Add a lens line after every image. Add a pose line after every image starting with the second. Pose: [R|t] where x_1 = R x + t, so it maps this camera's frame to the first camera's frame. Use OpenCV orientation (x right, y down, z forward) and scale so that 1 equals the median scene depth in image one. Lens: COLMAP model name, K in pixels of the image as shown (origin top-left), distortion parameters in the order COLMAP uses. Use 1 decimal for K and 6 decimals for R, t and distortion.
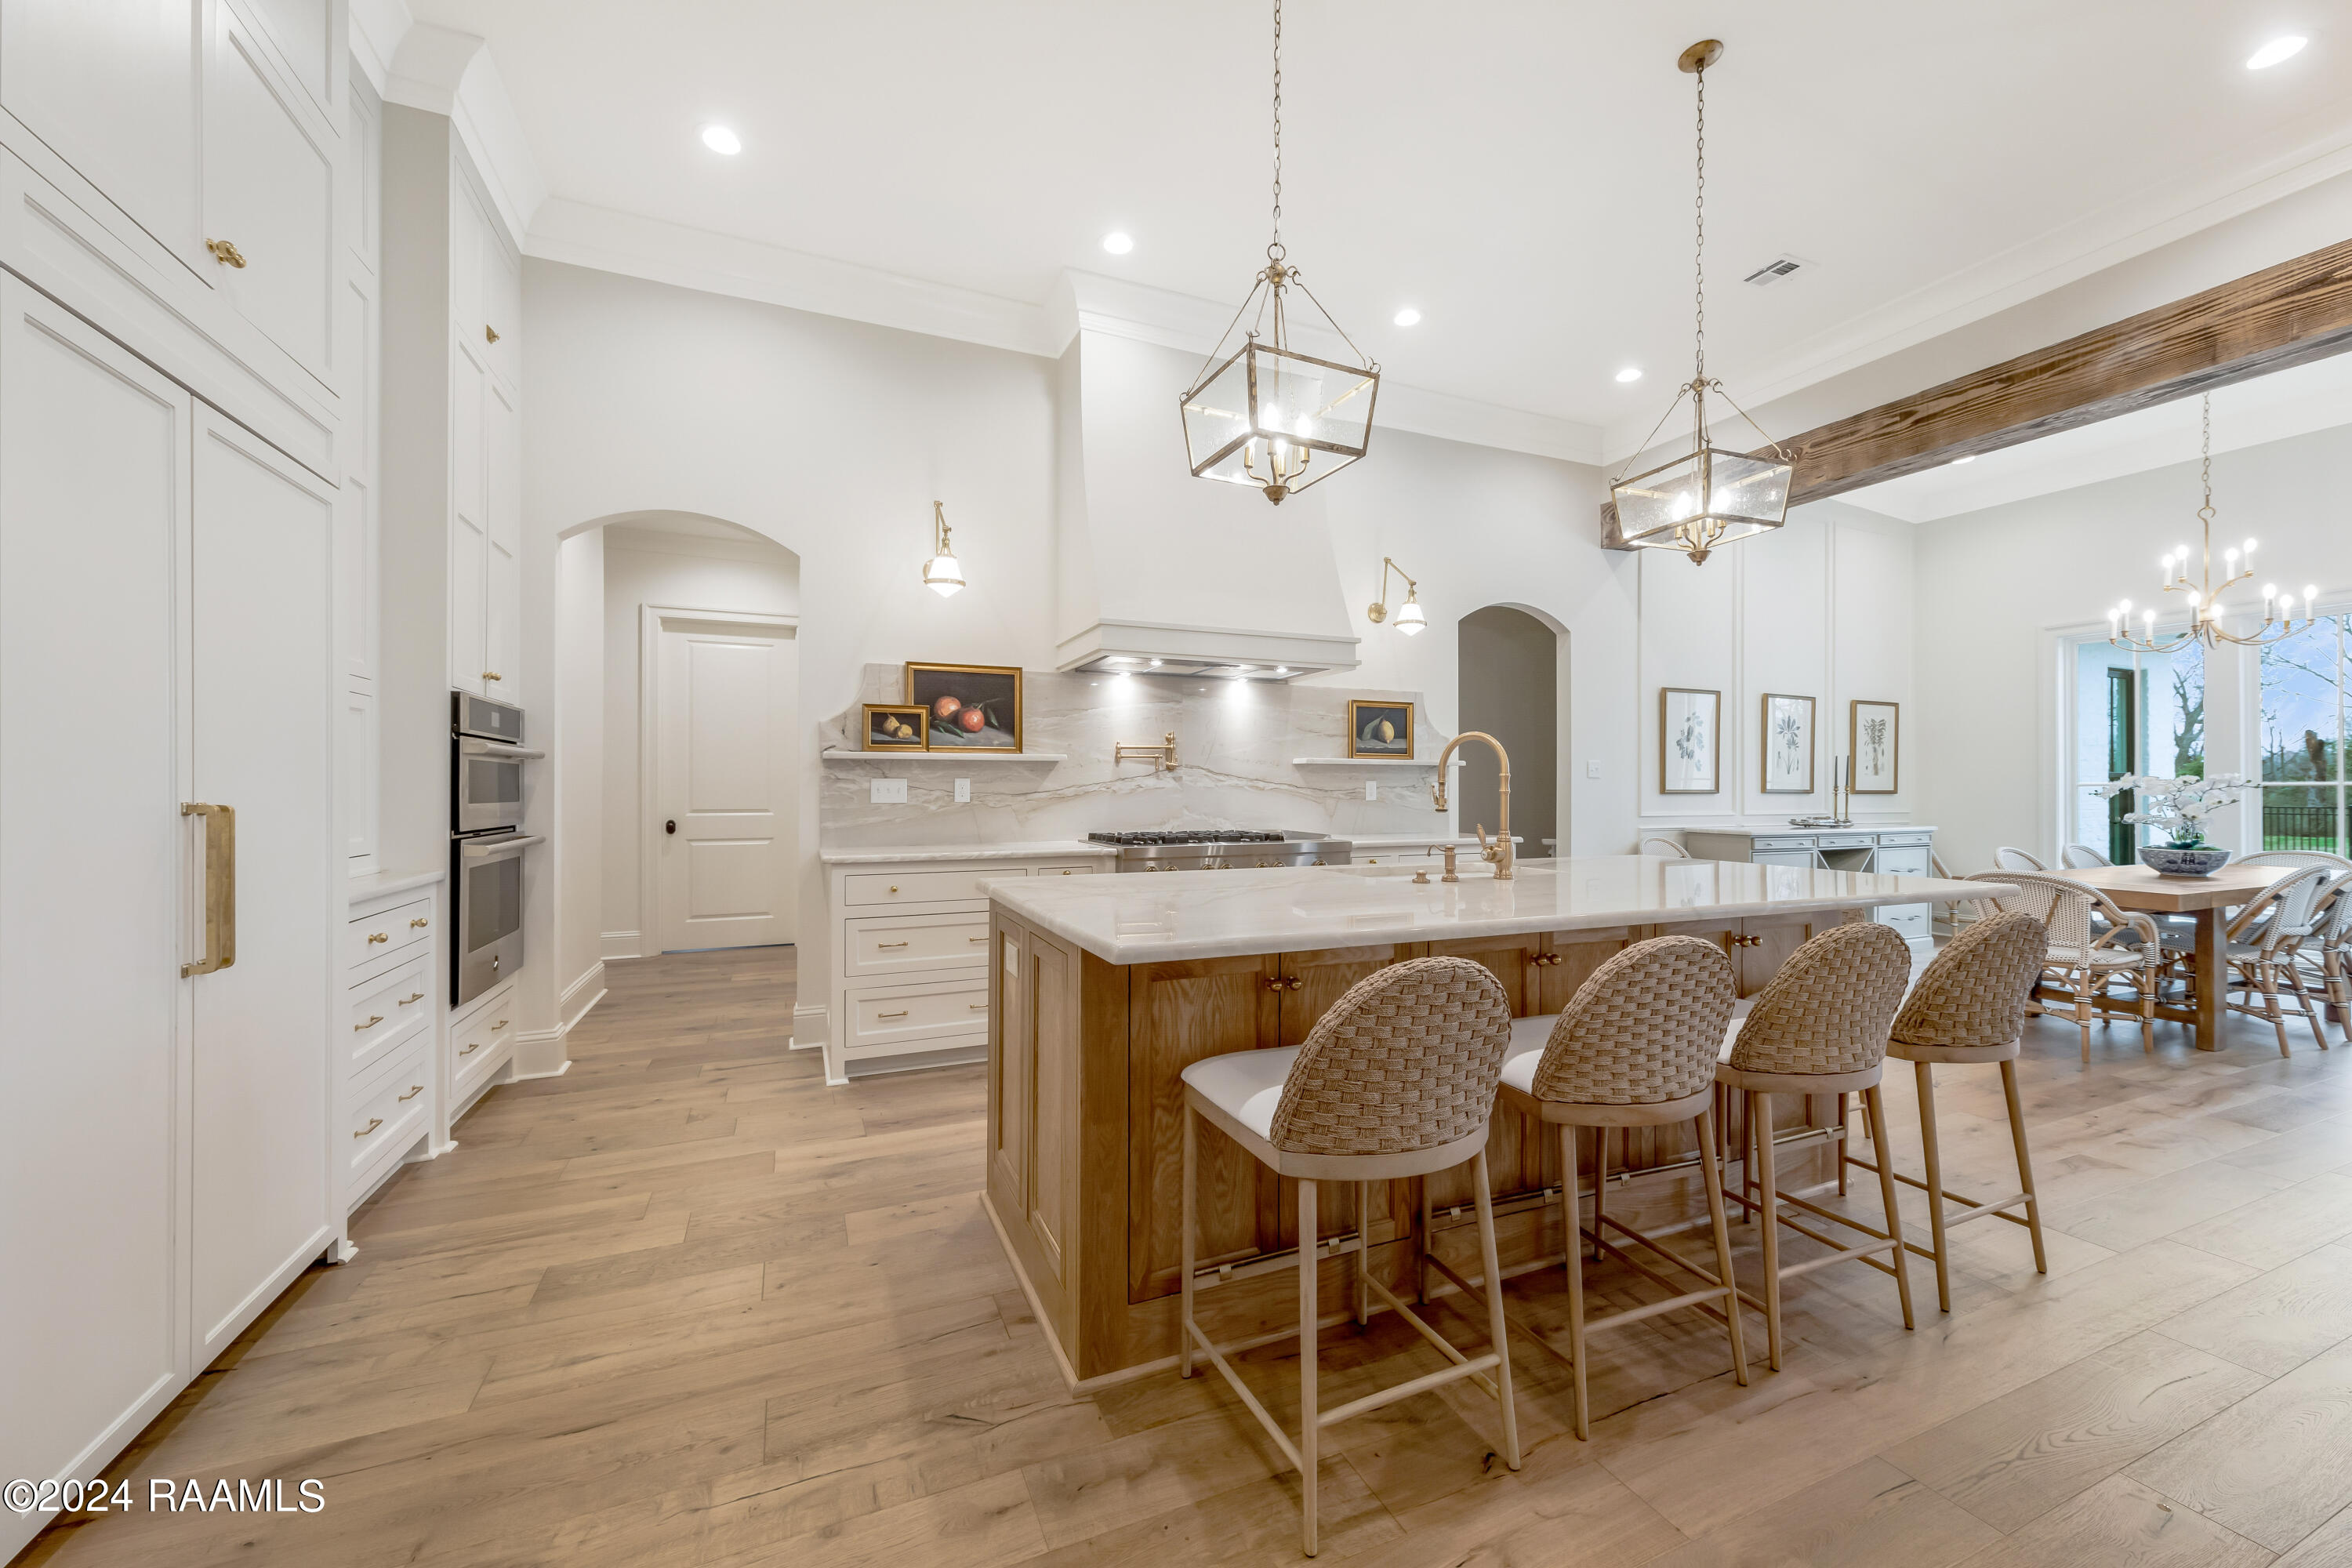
lens RADIAL K [[905.2, 0, 1181.9], [0, 905.2, 783.1], [0, 0, 1]] dist [0.003811, 0.000348]
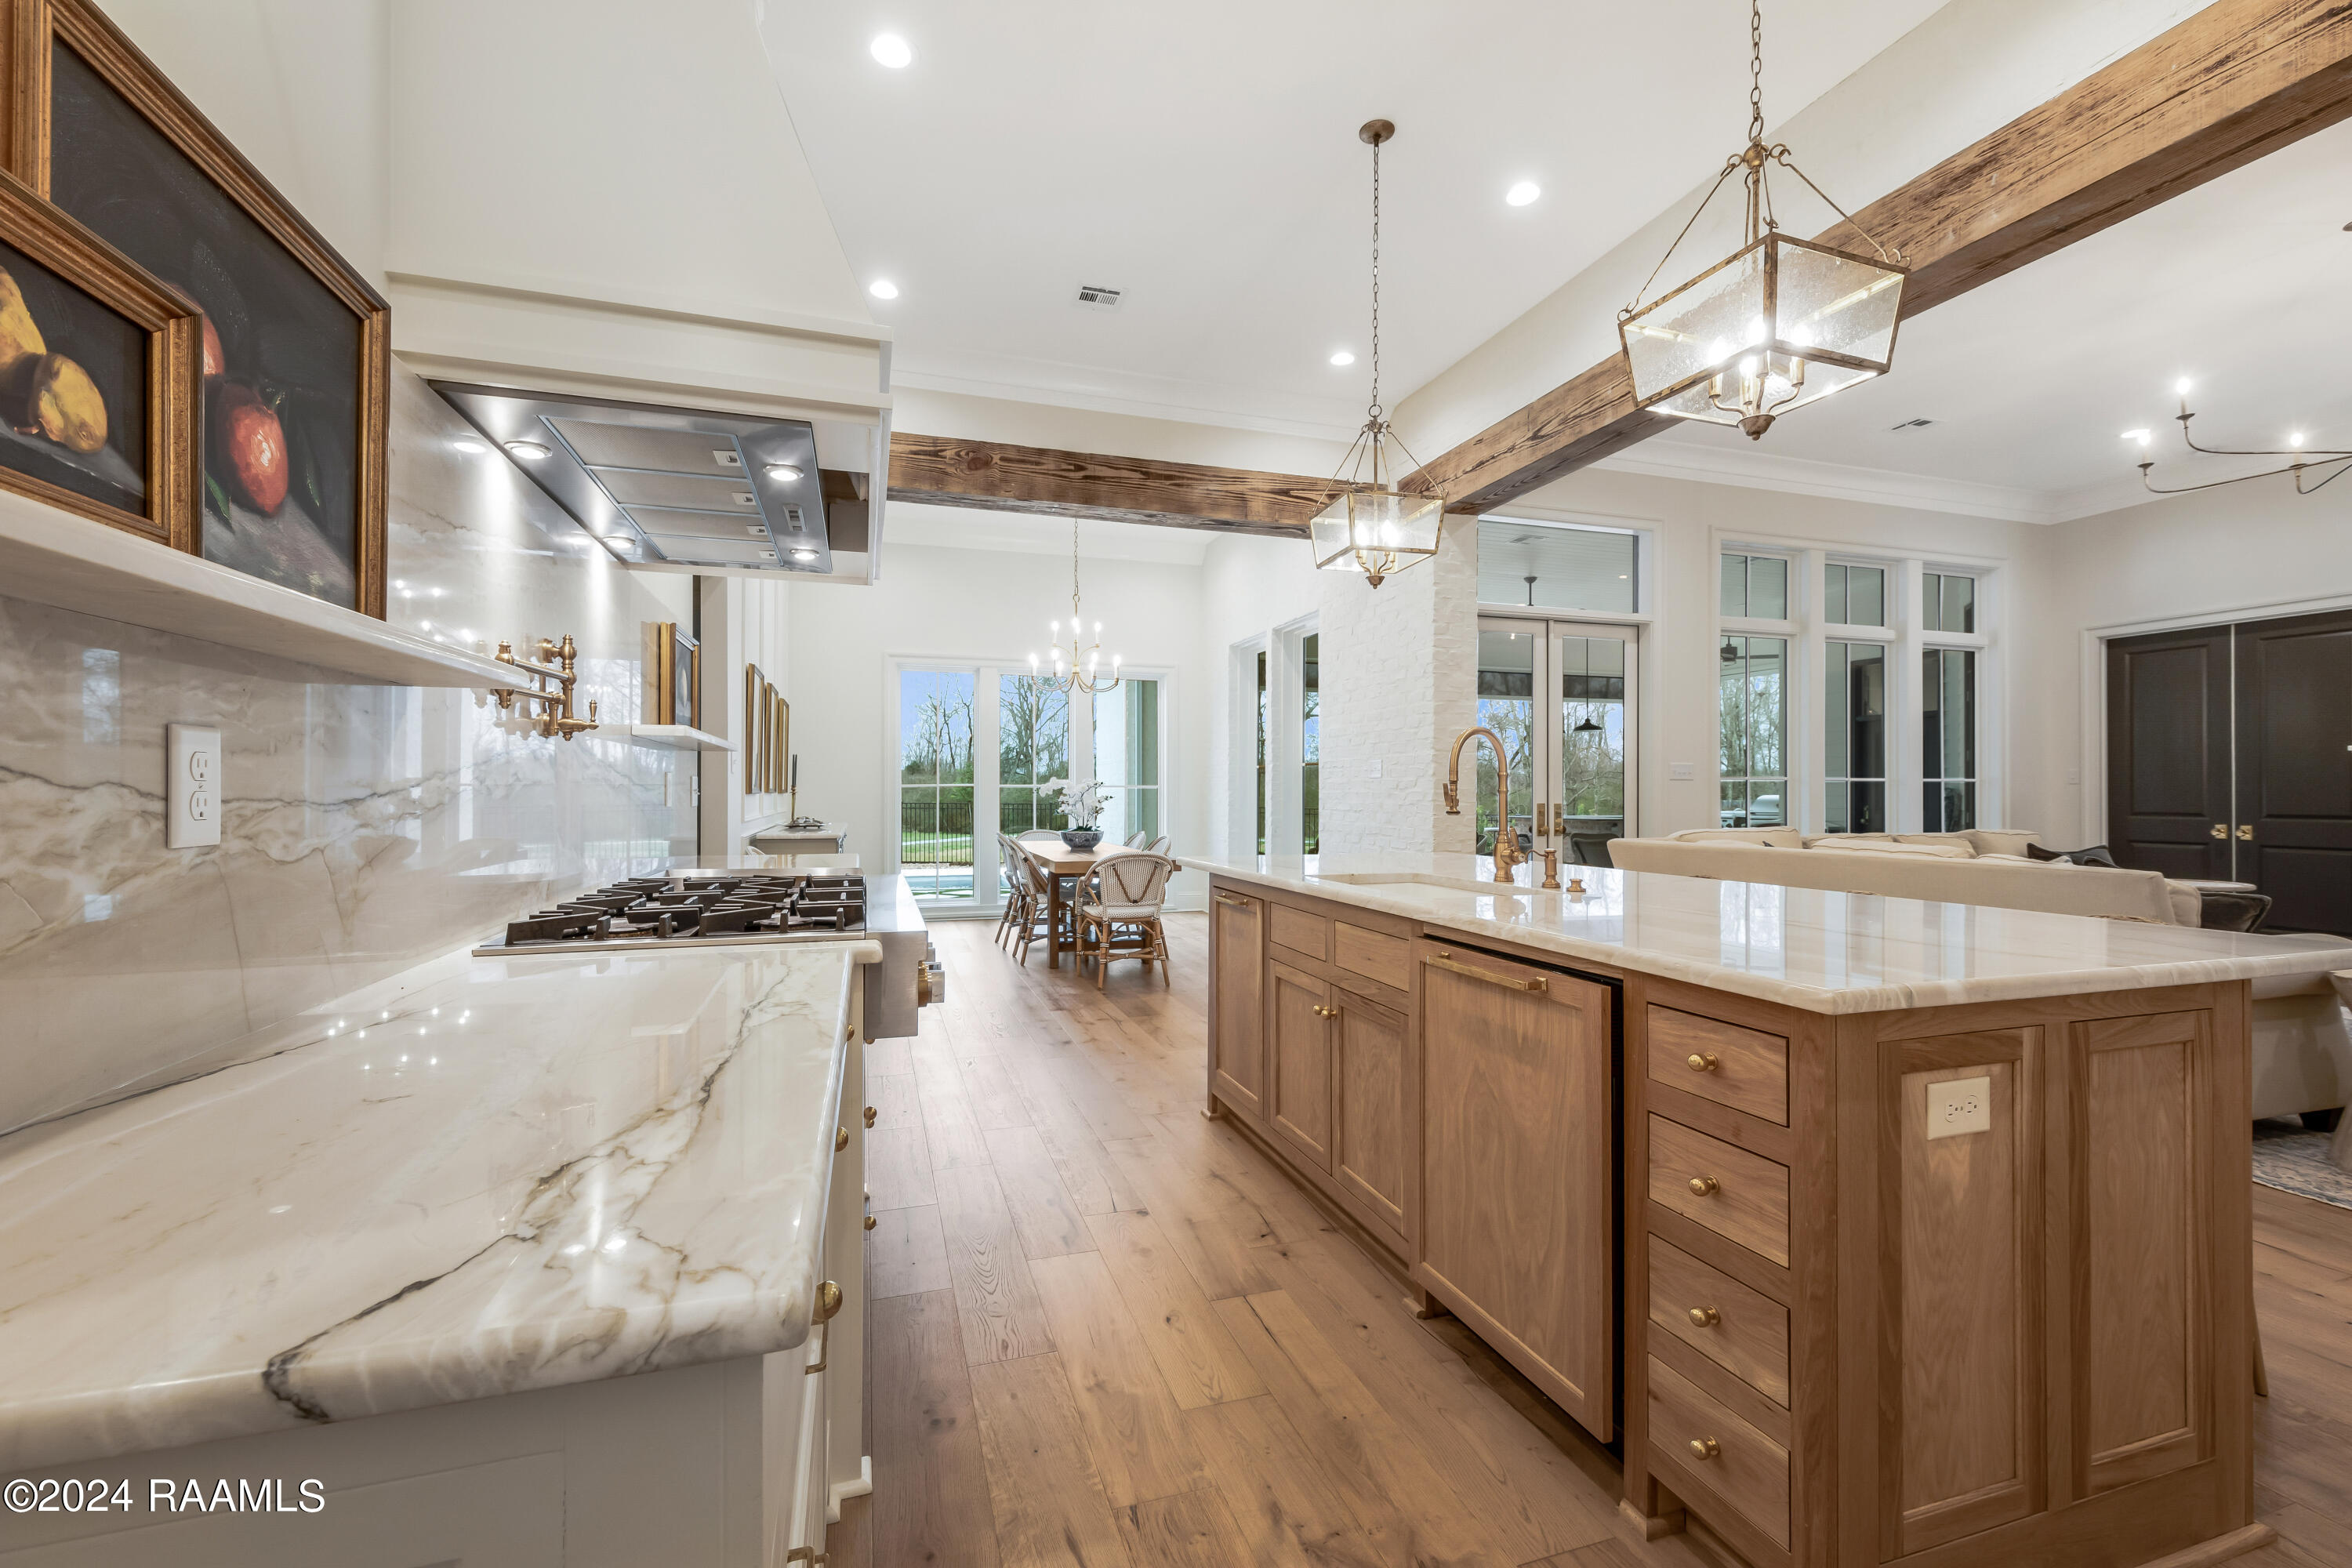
lens RADIAL K [[965.9, 0, 1173.7], [0, 965.9, 793.6], [0, 0, 1]] dist [0.003752, -0.000246]
pose [[0.096771, -0.004977, 0.995294, -0.293150], [-0.005577, 0.999969, 0.005542, 0.004064], [-0.995291, -0.006087, 0.096740, 0.517144]]
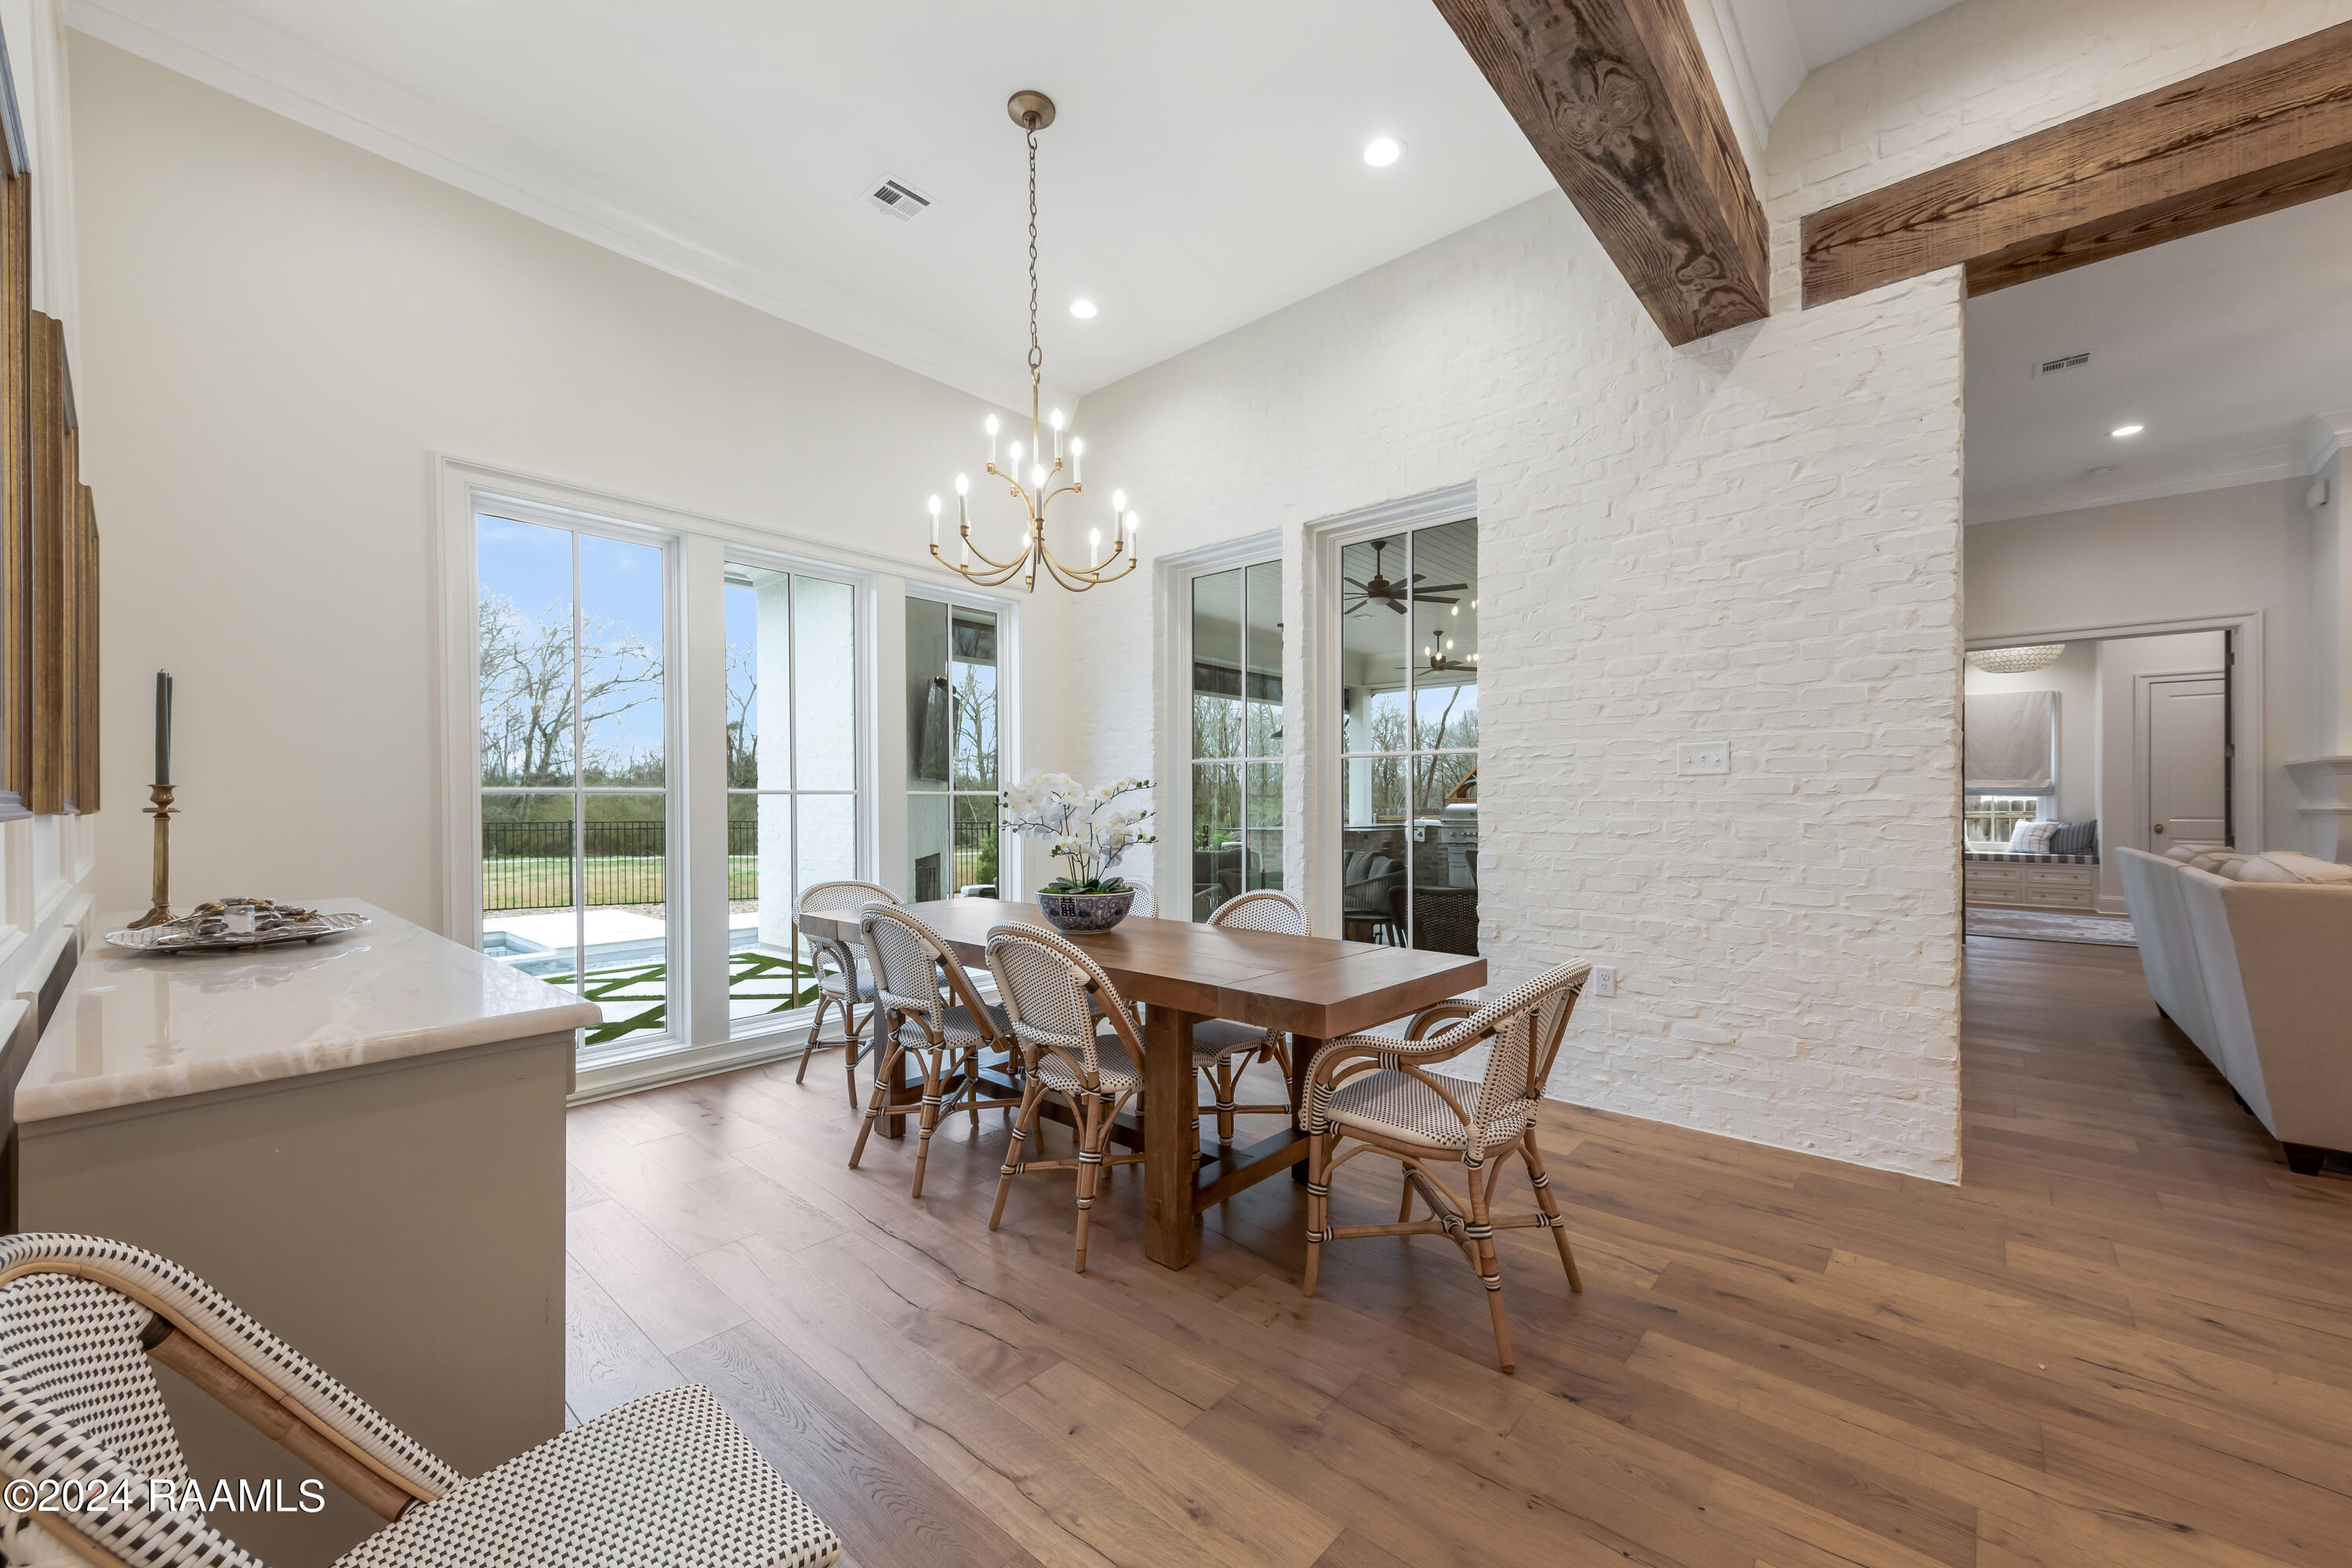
lens RADIAL K [[905.2, 0, 1180.3], [0, 905.2, 796.5], [0, 0, 1]] dist [0.003811, 0.000348]
pose [[-0.422169, 0.002983, 0.906512, 0.367654], [-0.004384, 0.999976, -0.005333, 0.008875], [-0.906506, -0.006225, -0.422146, 0.880357]]
